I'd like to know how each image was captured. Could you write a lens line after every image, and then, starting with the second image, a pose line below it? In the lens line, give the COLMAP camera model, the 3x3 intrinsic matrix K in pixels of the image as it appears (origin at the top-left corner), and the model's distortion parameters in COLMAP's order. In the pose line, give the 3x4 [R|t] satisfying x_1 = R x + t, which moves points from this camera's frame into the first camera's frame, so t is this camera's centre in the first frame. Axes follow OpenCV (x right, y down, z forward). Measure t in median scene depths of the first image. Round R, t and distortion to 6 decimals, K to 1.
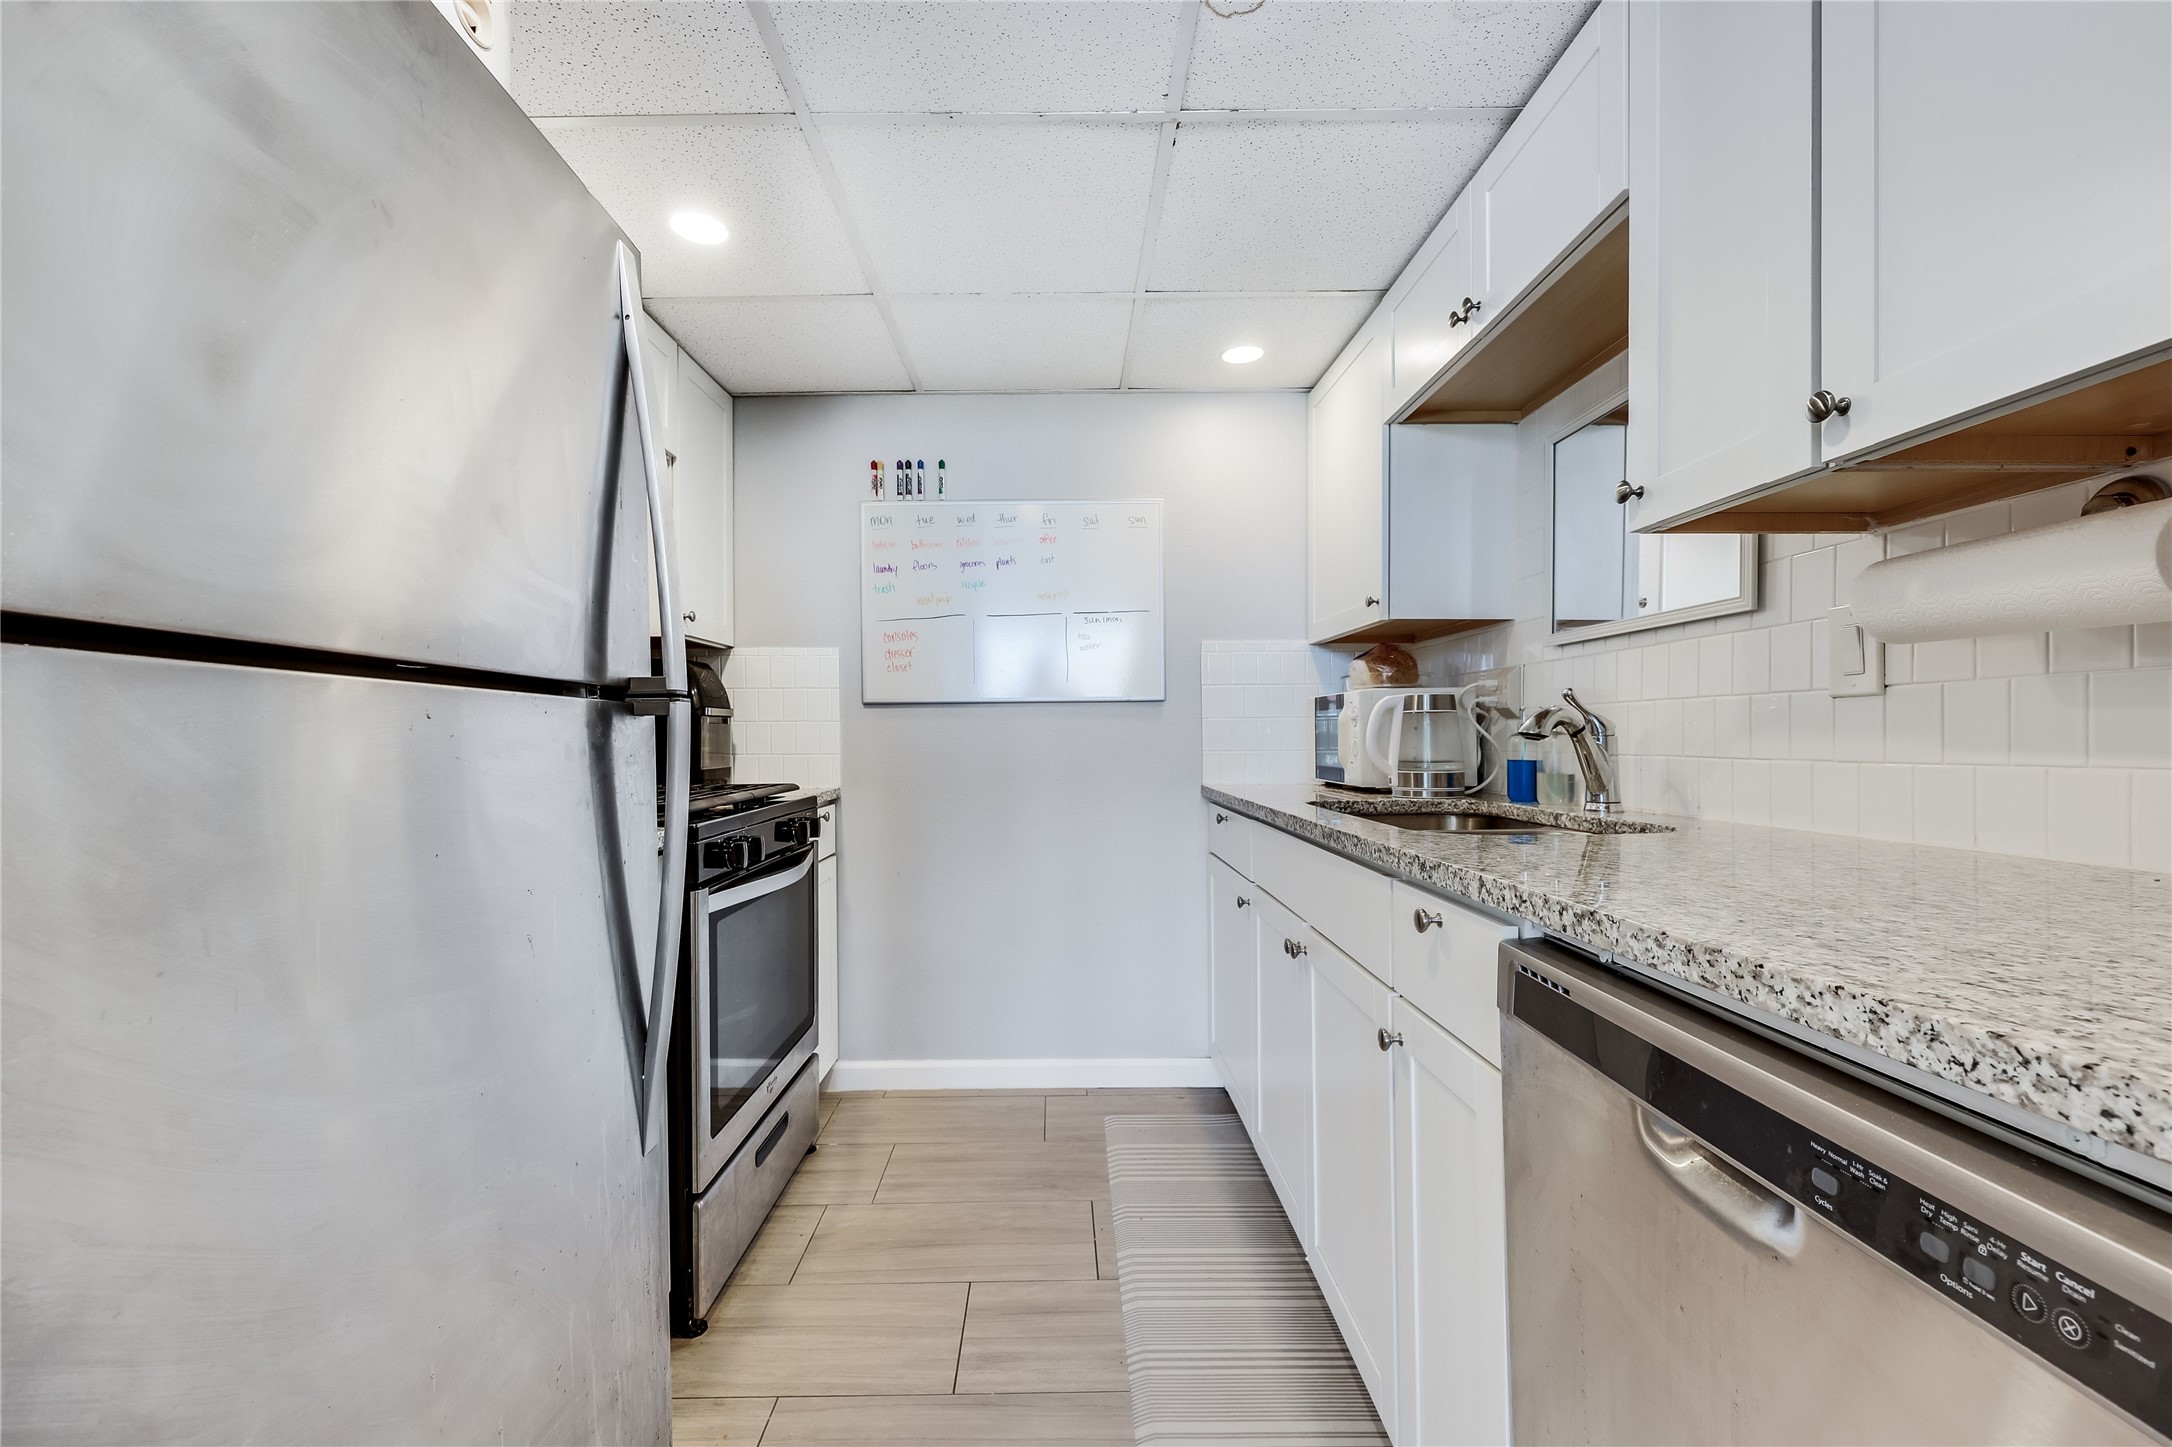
lens RADIAL K [[878.0, 0, 1070.5], [0, 878.0, 740.3], [0, 0, 1]] dist [0.000620, -0.001453]
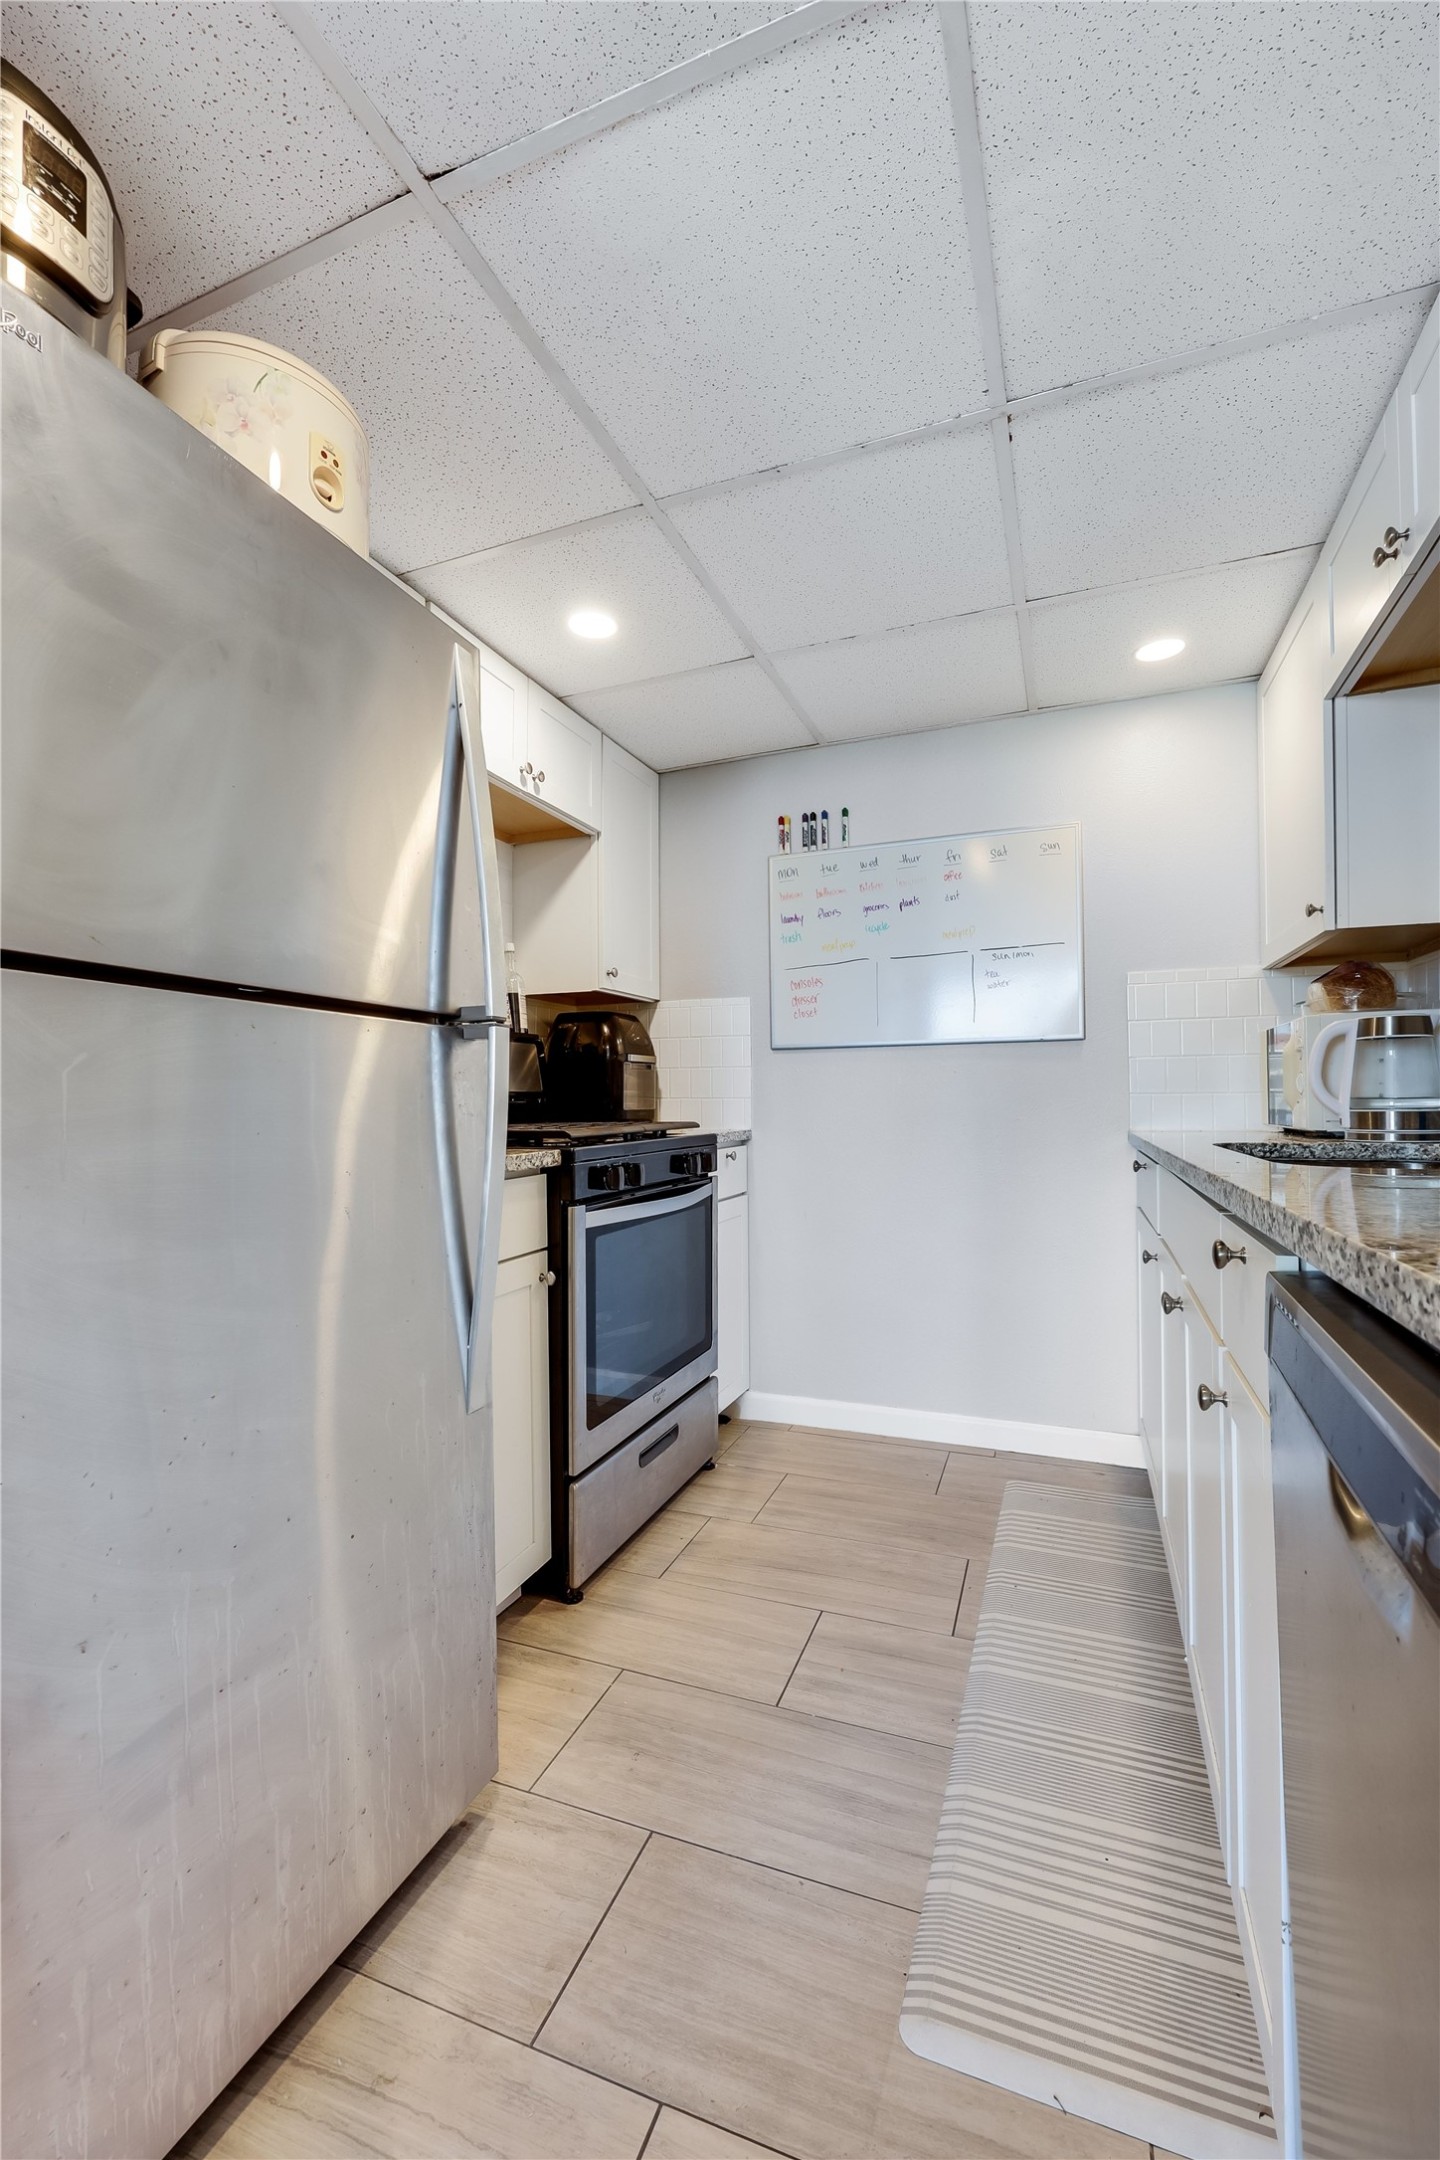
lens RADIAL K [[873.2, 0, 711.0], [0, 873.2, 1083.5], [0, 0, 1]] dist [0.000620, -0.001453]
pose [[0.933596, -0.005996, -0.358278, 0.104164], [0.000759, 0.999891, -0.014758, 0.021789], [0.358328, 0.013506, 0.933498, 0.008625]]
